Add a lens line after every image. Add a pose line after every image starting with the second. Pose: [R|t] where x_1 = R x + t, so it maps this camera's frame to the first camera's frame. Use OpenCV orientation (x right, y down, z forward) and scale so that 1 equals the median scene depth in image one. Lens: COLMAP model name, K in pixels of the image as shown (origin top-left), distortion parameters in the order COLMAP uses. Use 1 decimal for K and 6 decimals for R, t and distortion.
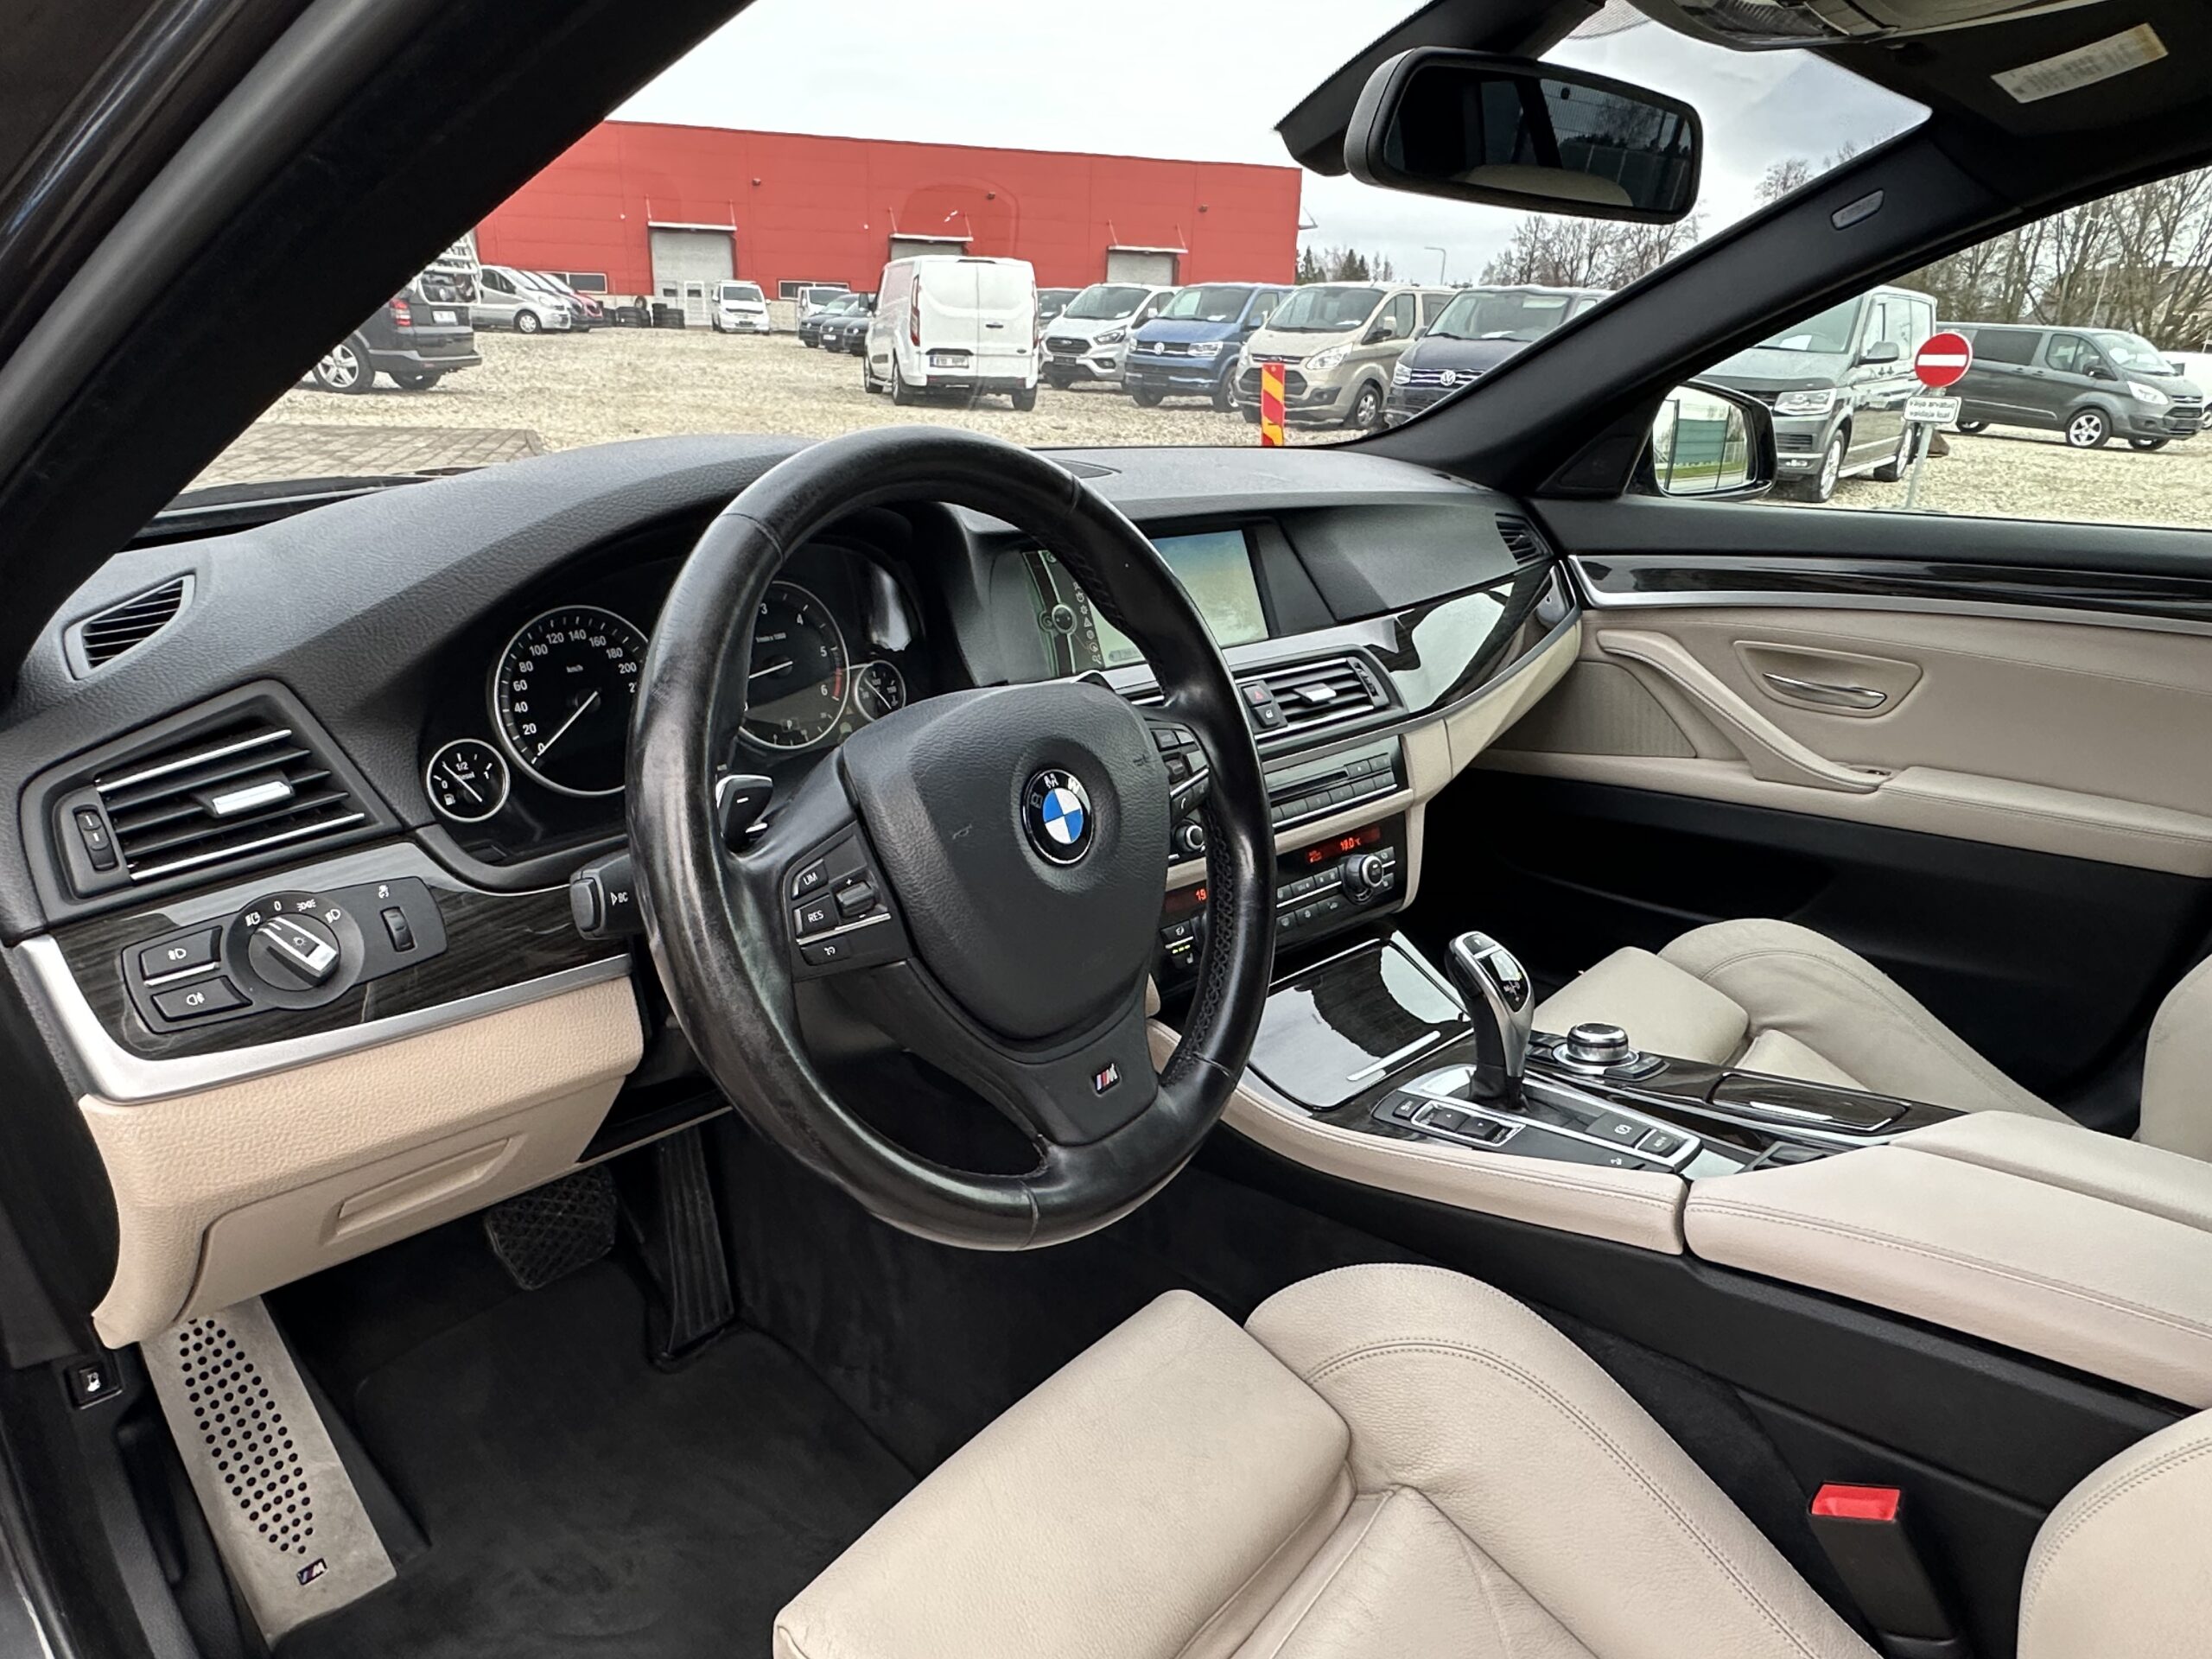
lens RADIAL K [[1383.7, 0, 1098.6], [0, 1383.7, 858.2], [0, 0, 1]] dist [-0.006250, -0.000615]
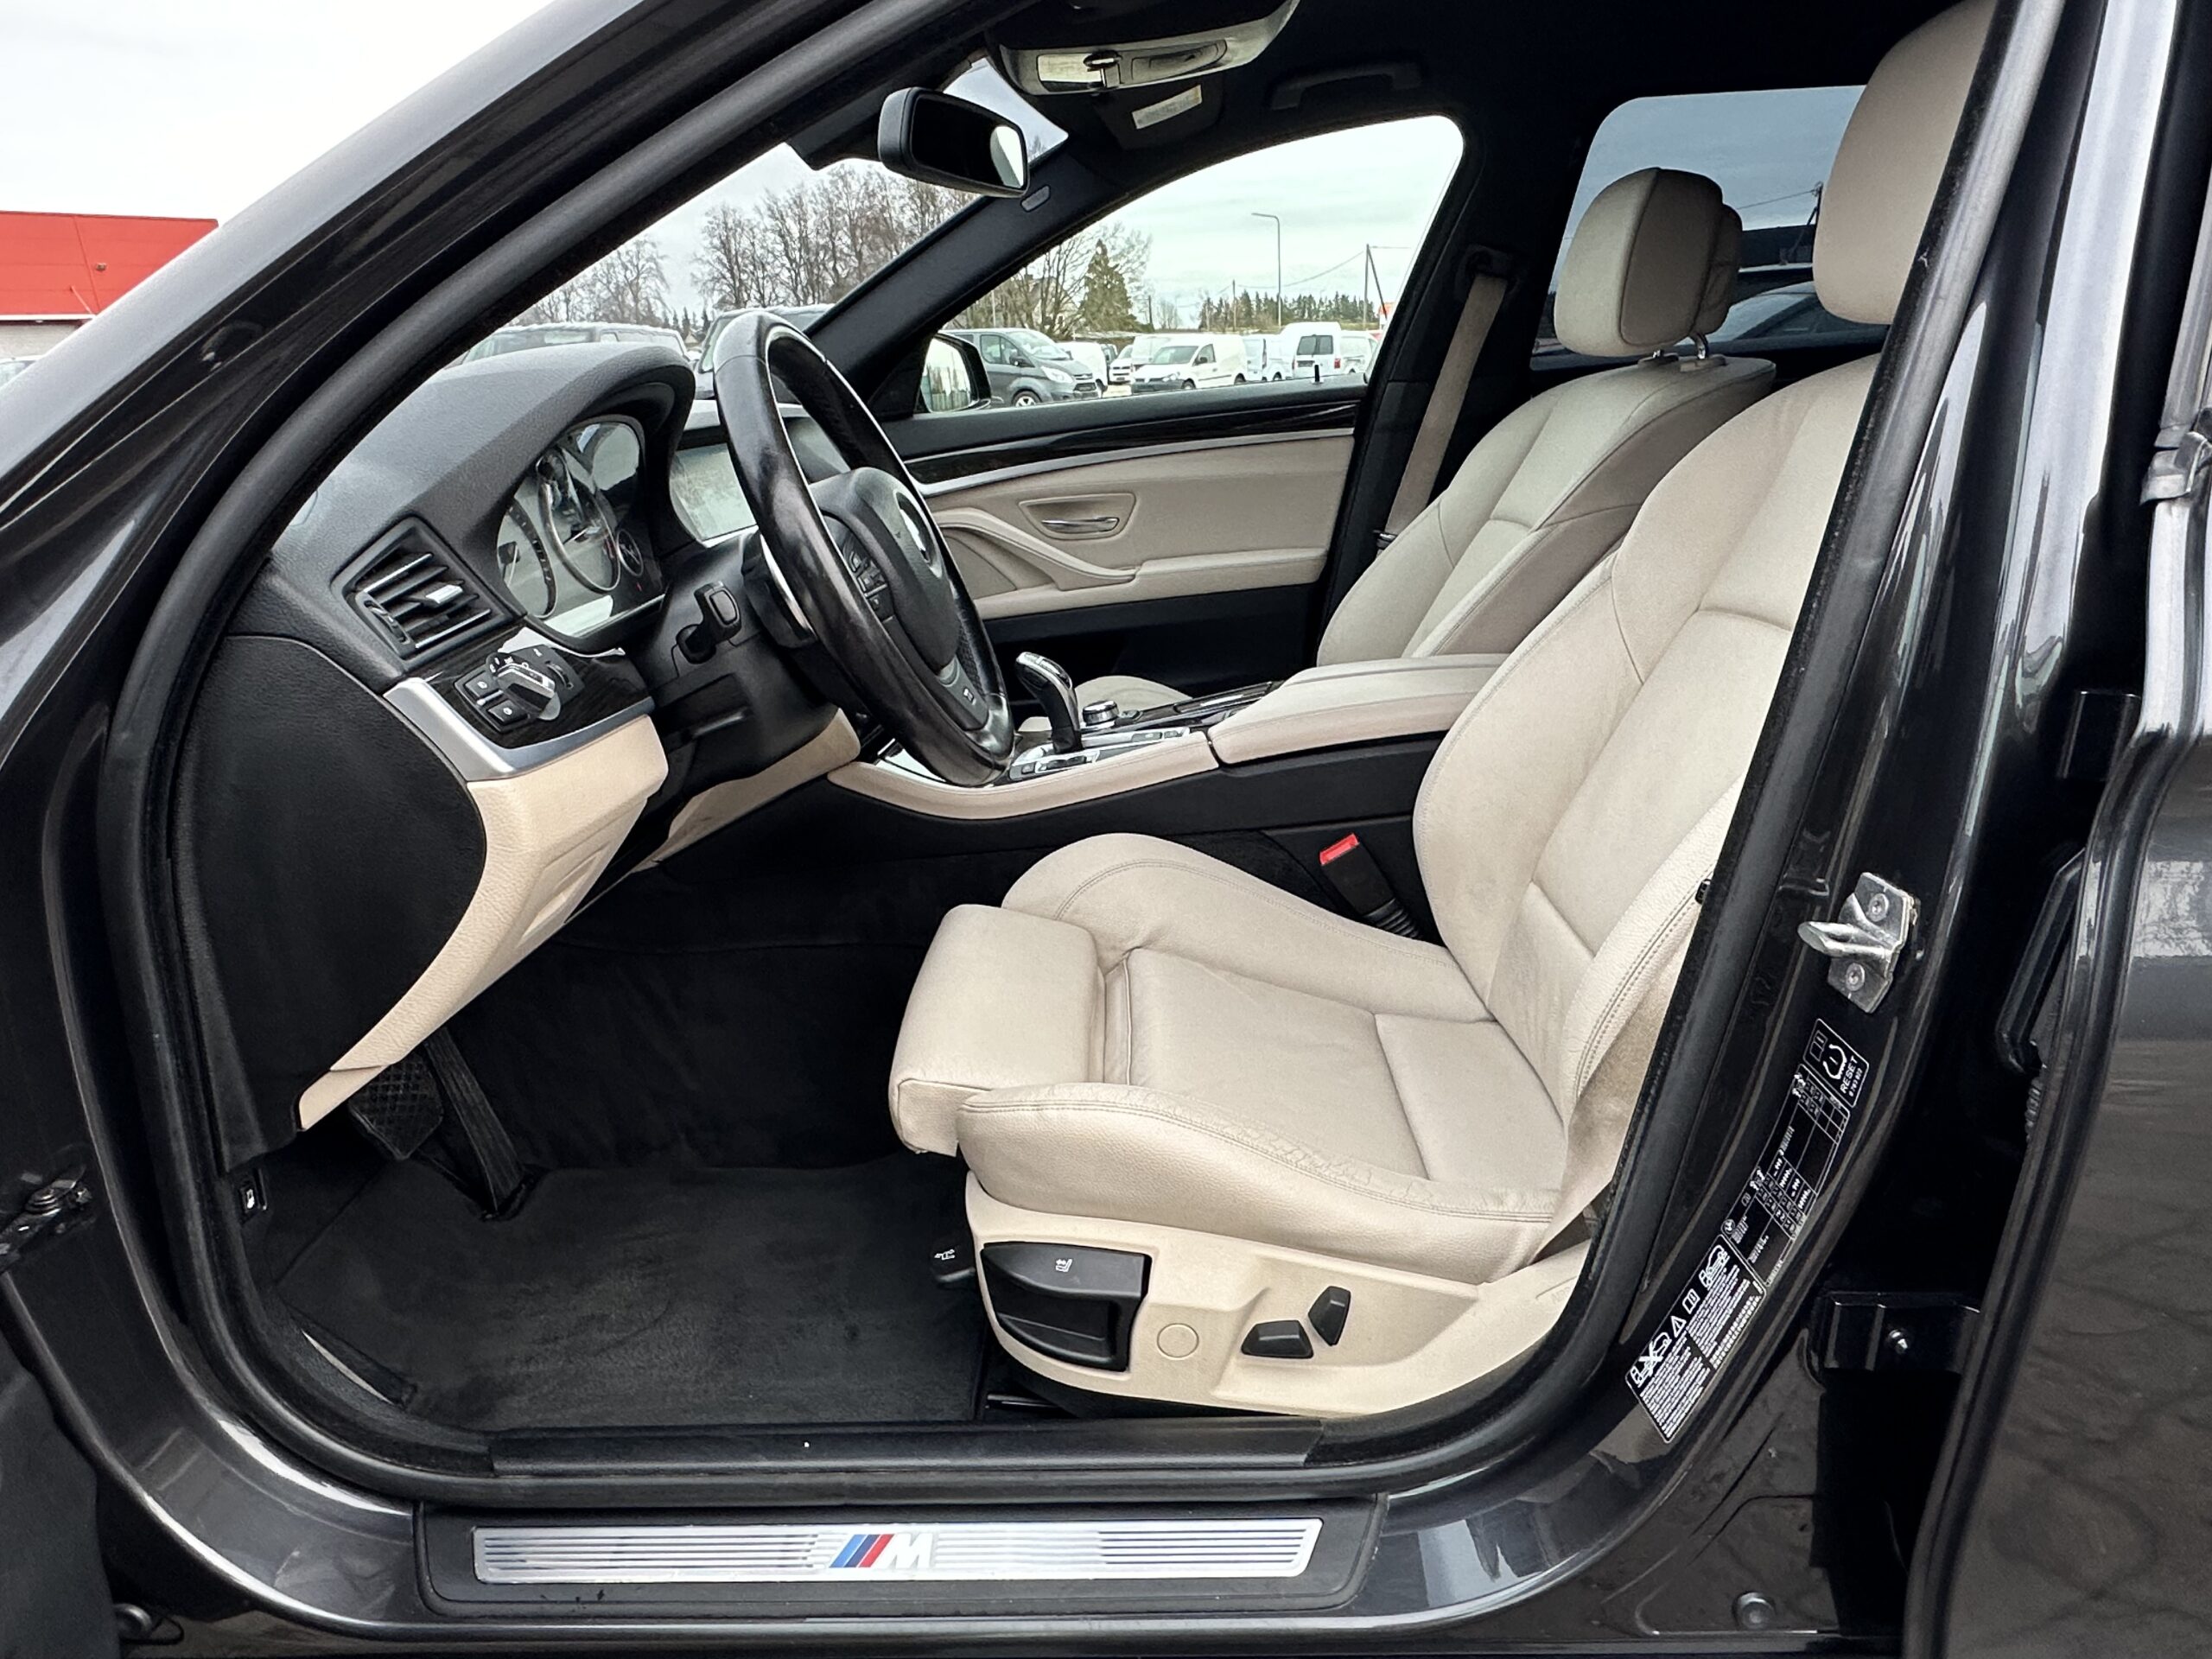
lens RADIAL K [[1383.7, 0, 1098.6], [0, 1383.7, 858.2], [0, 0, 1]] dist [-0.006250, -0.000615]
pose [[0.782070, -0.282770, 0.555345, -0.533175], [0.298119, 0.952308, 0.065068, 0.178139], [-0.547259, 0.114671, 0.829071, -0.274306]]
